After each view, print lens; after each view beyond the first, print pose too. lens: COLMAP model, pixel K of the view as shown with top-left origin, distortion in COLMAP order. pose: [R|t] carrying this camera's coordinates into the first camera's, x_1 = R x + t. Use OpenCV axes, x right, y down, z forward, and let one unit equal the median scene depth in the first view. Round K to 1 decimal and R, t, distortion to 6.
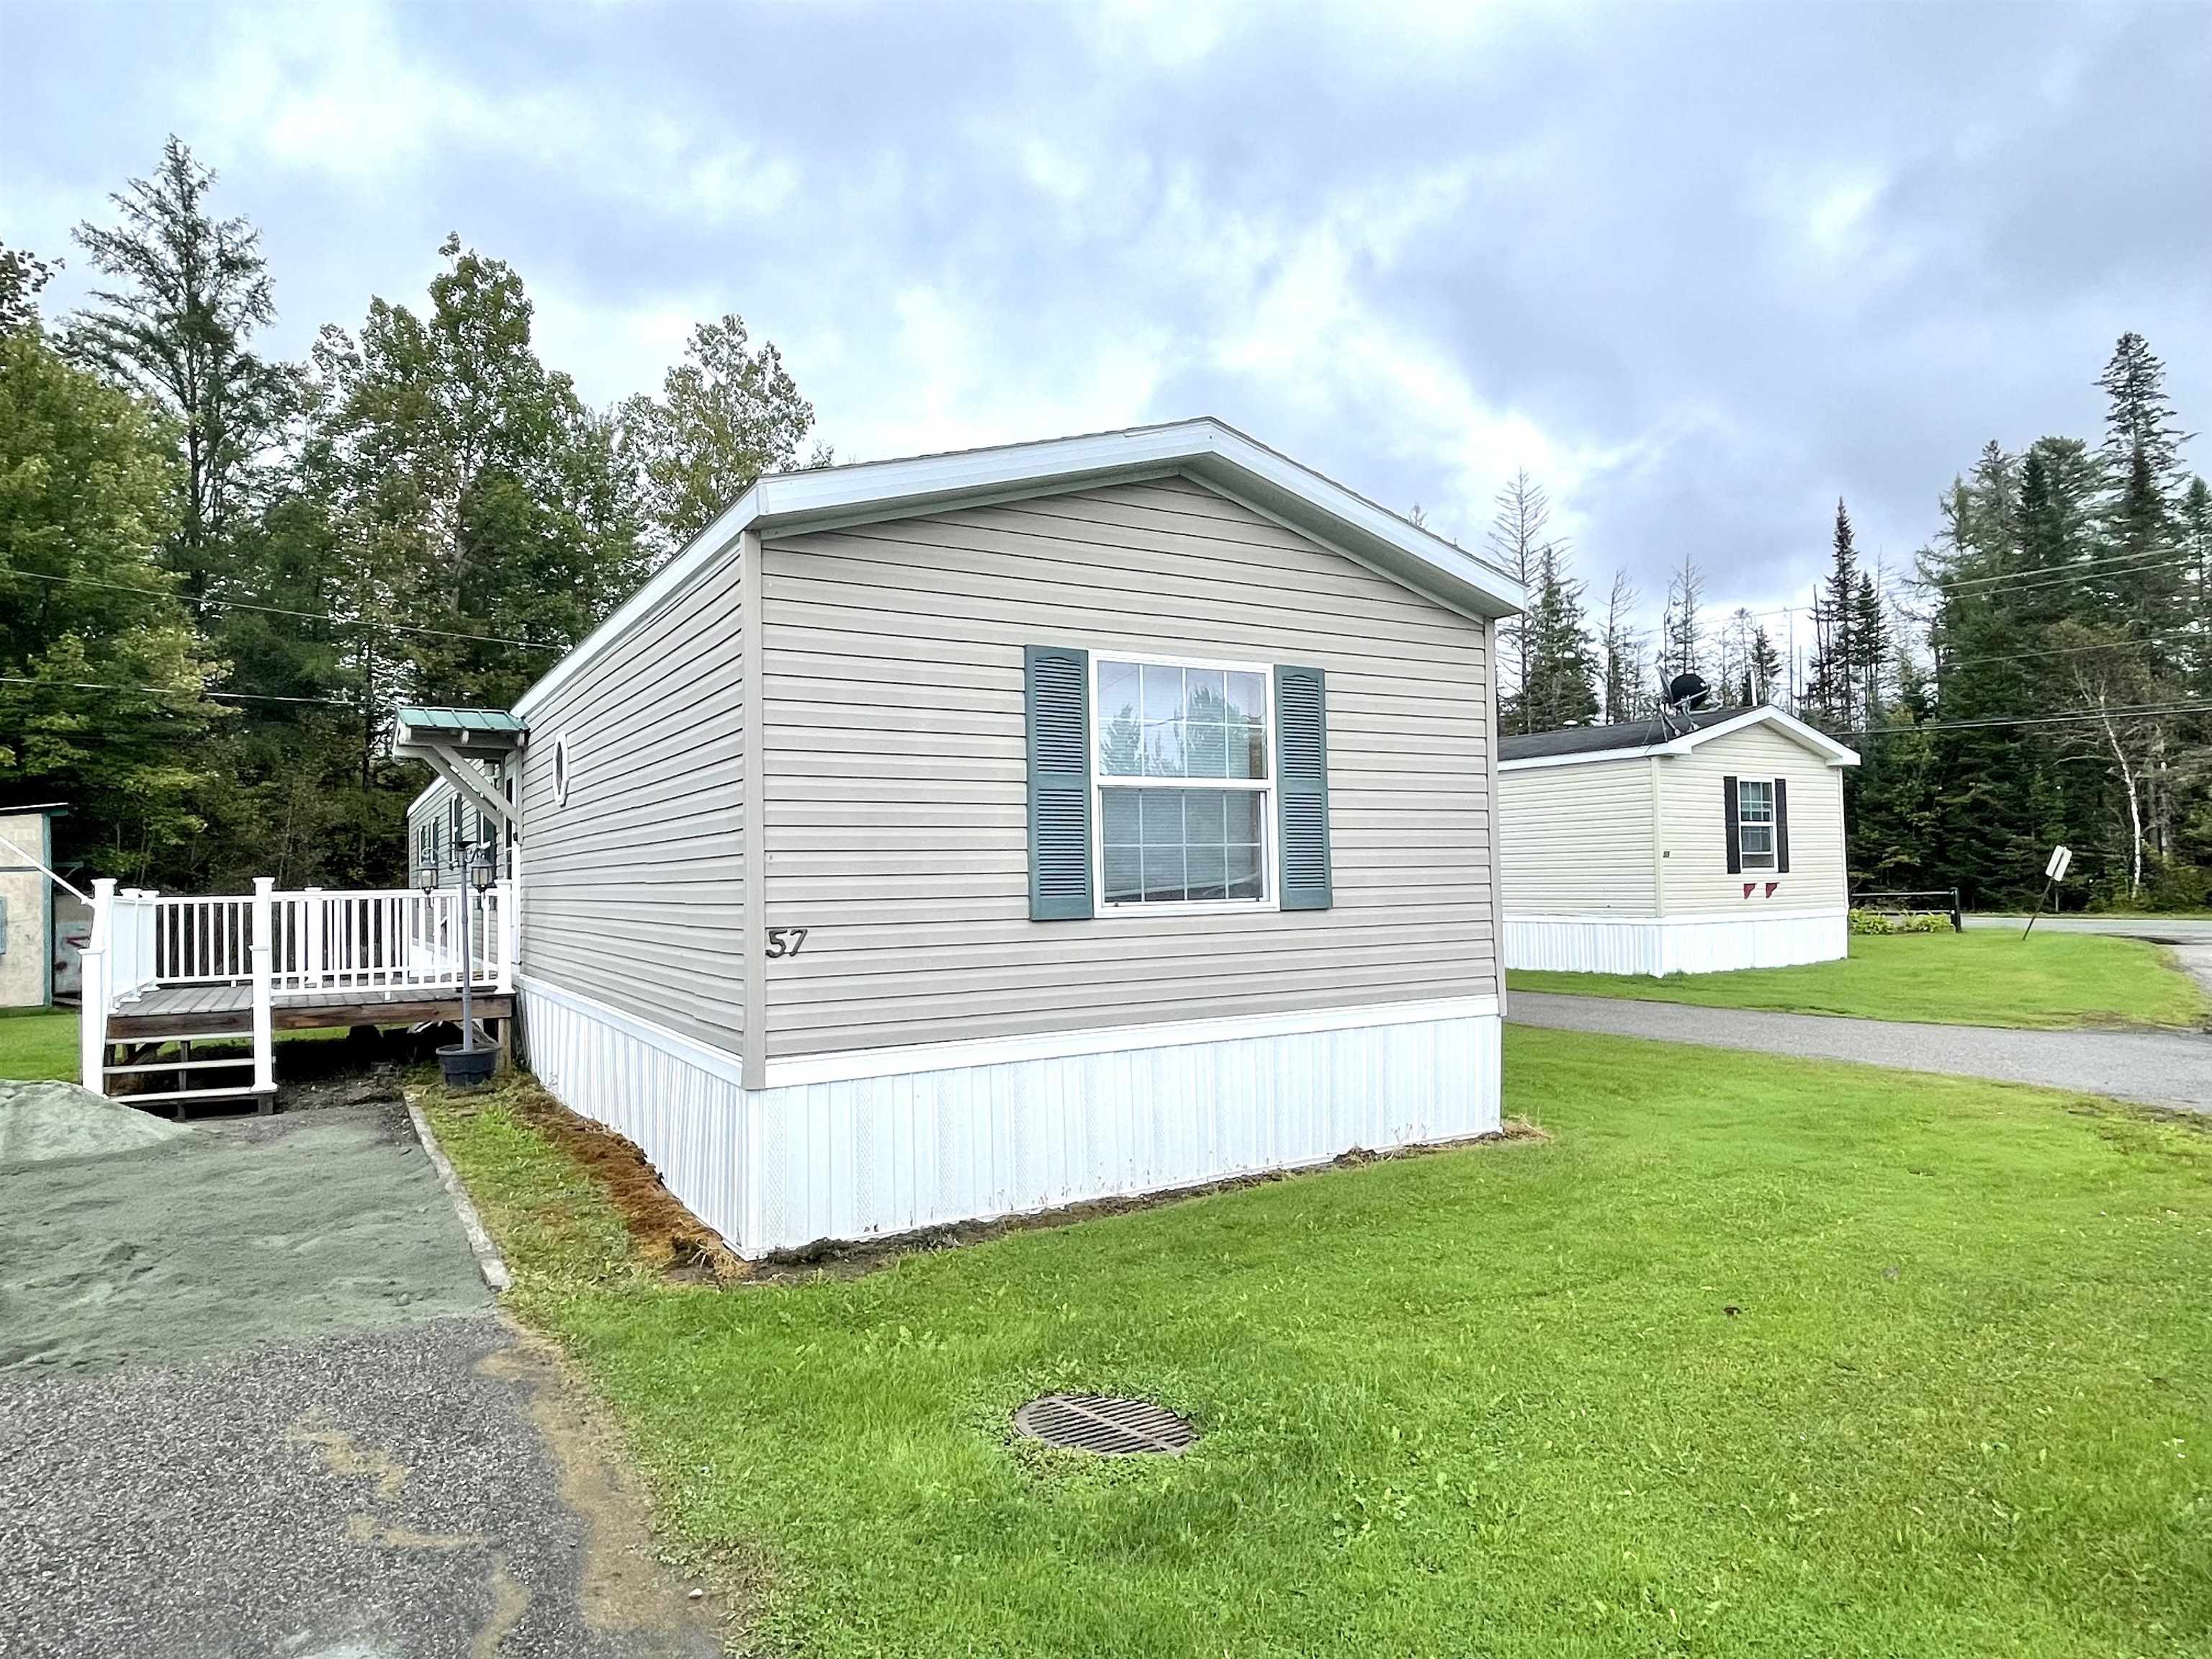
lens RADIAL K [[1302.3, 0, 1103.8], [0, 1302.3, 829.5], [0, 0, 1]] dist [-0.008917, 0.000308]
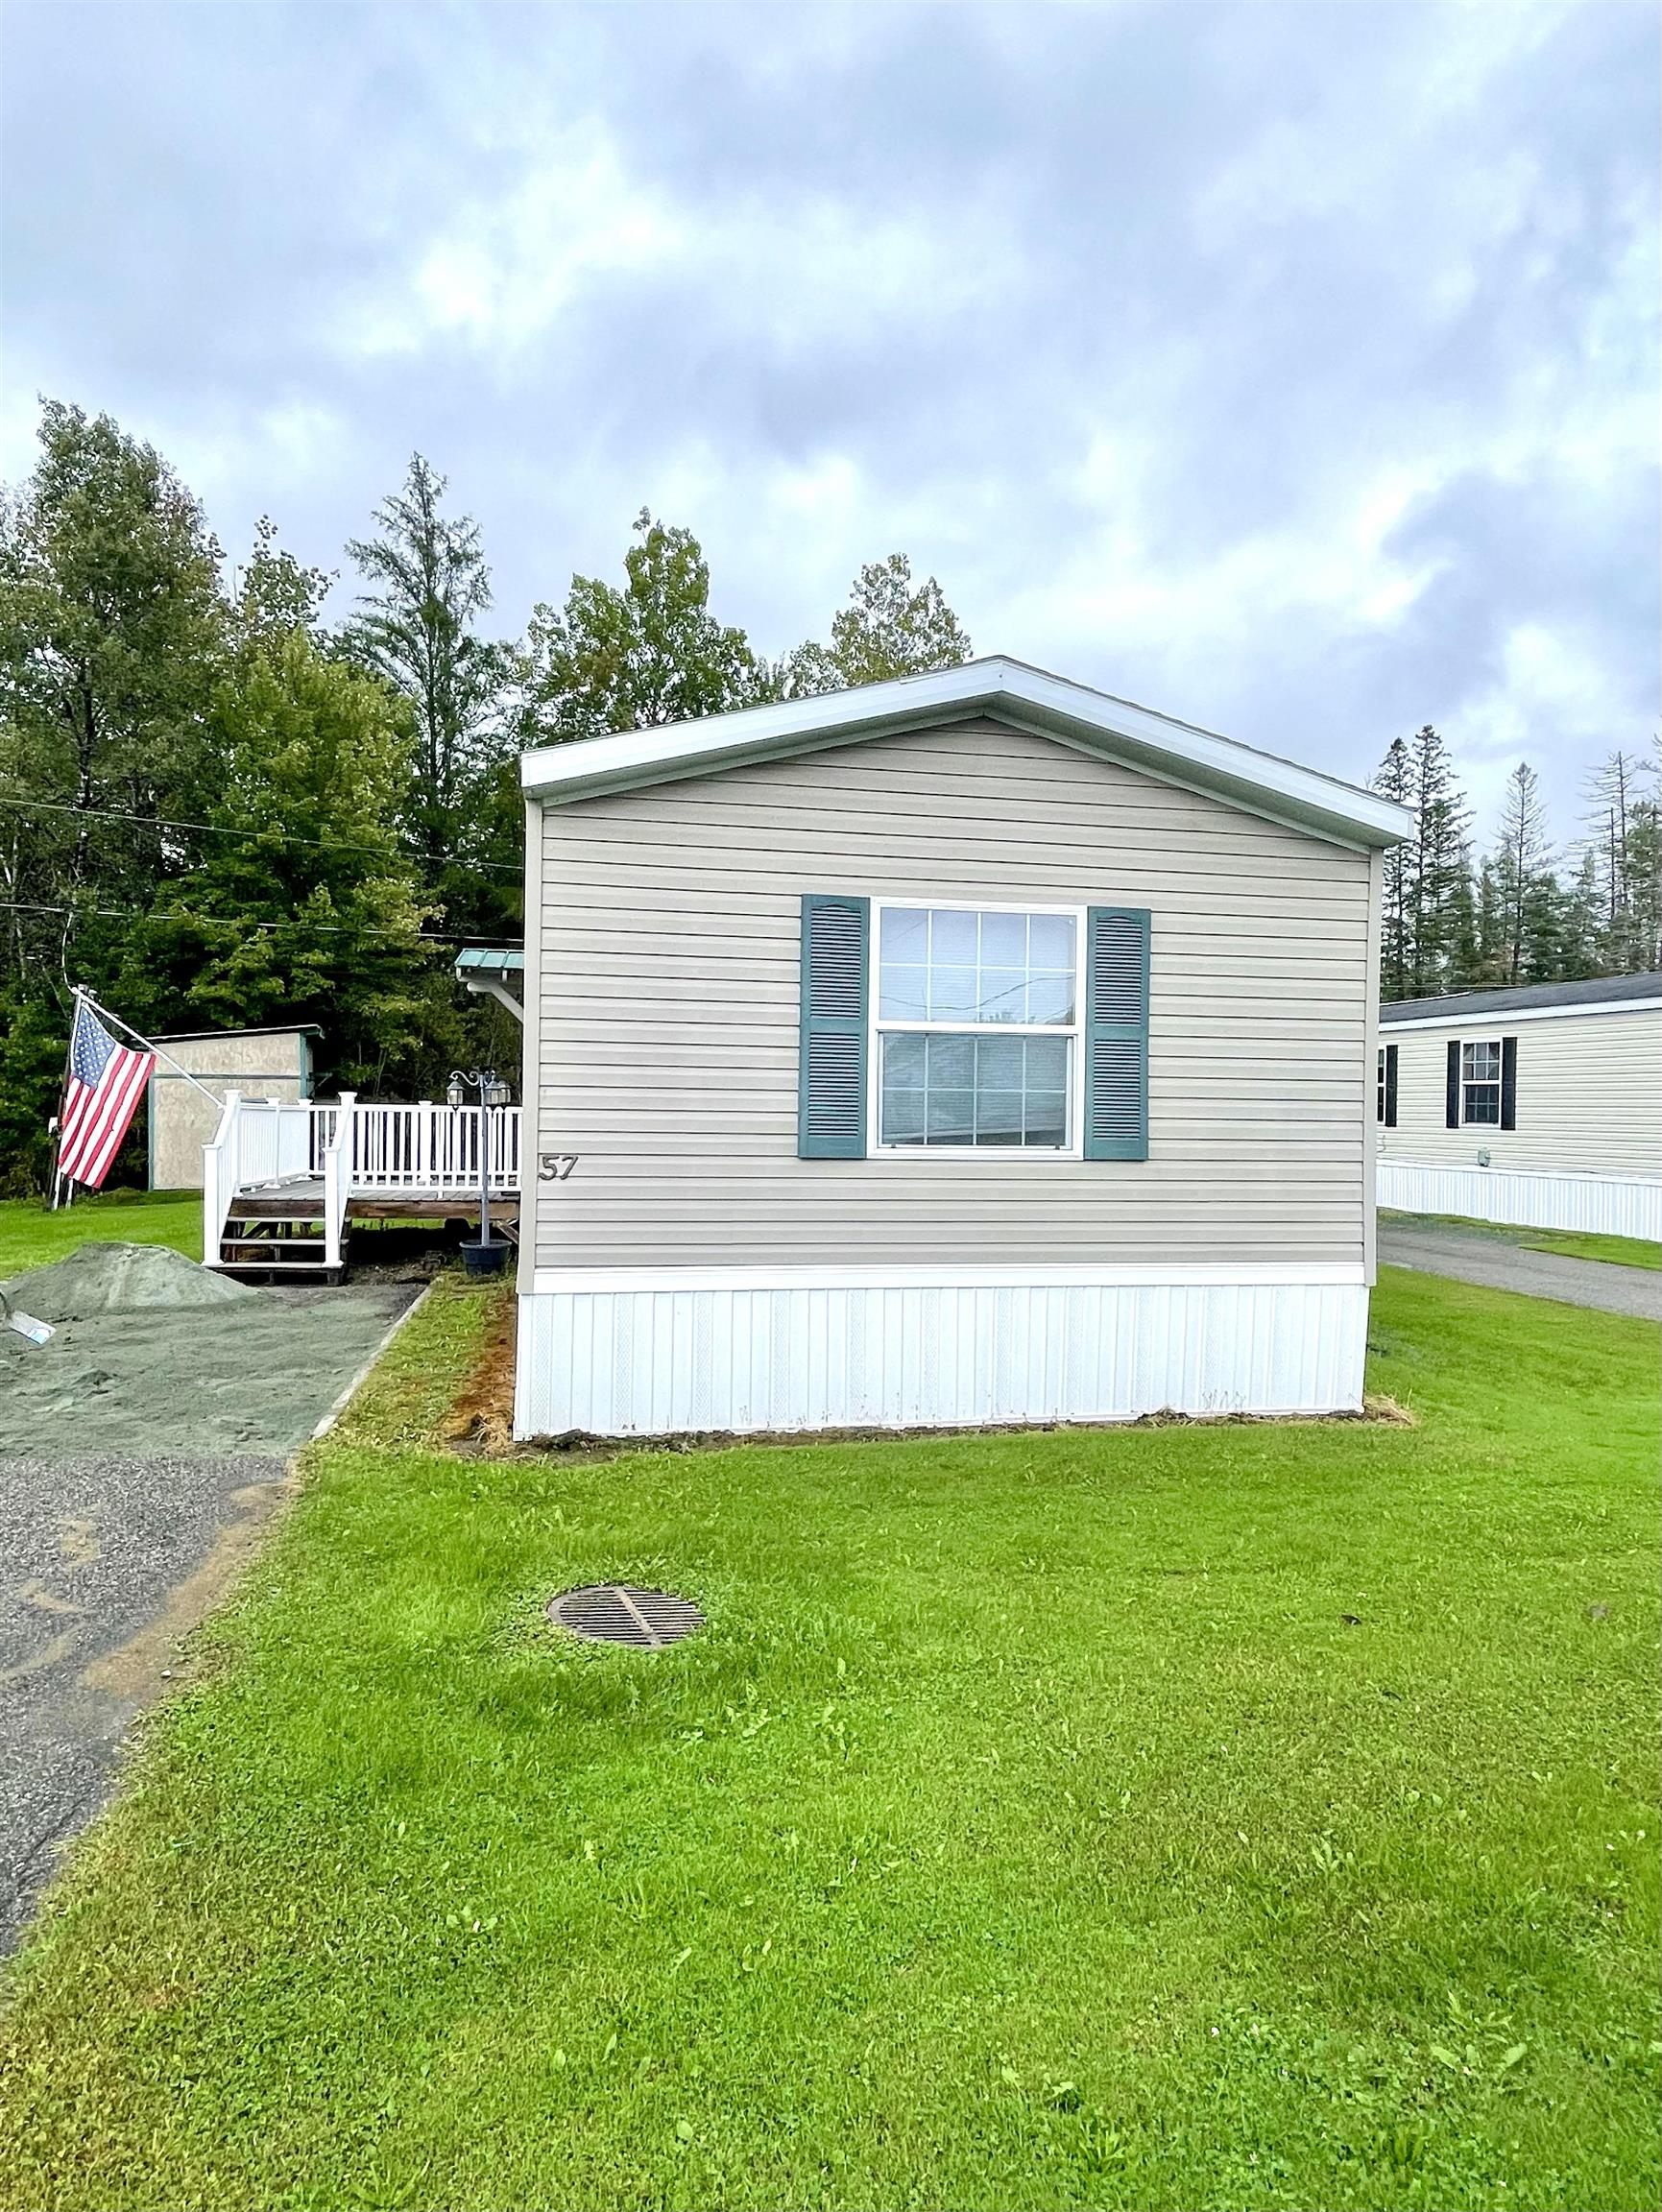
lens RADIAL K [[1302.3, 0, 836.1], [0, 1302.3, 1113.4], [0, 0, 1]] dist [-0.008917, 0.000308]
pose [[0.940415, 0.035585, -0.338163, 0.285585], [-0.021180, 0.998708, 0.046195, -0.013170], [0.339369, -0.036280, 0.939953, 0.019092]]
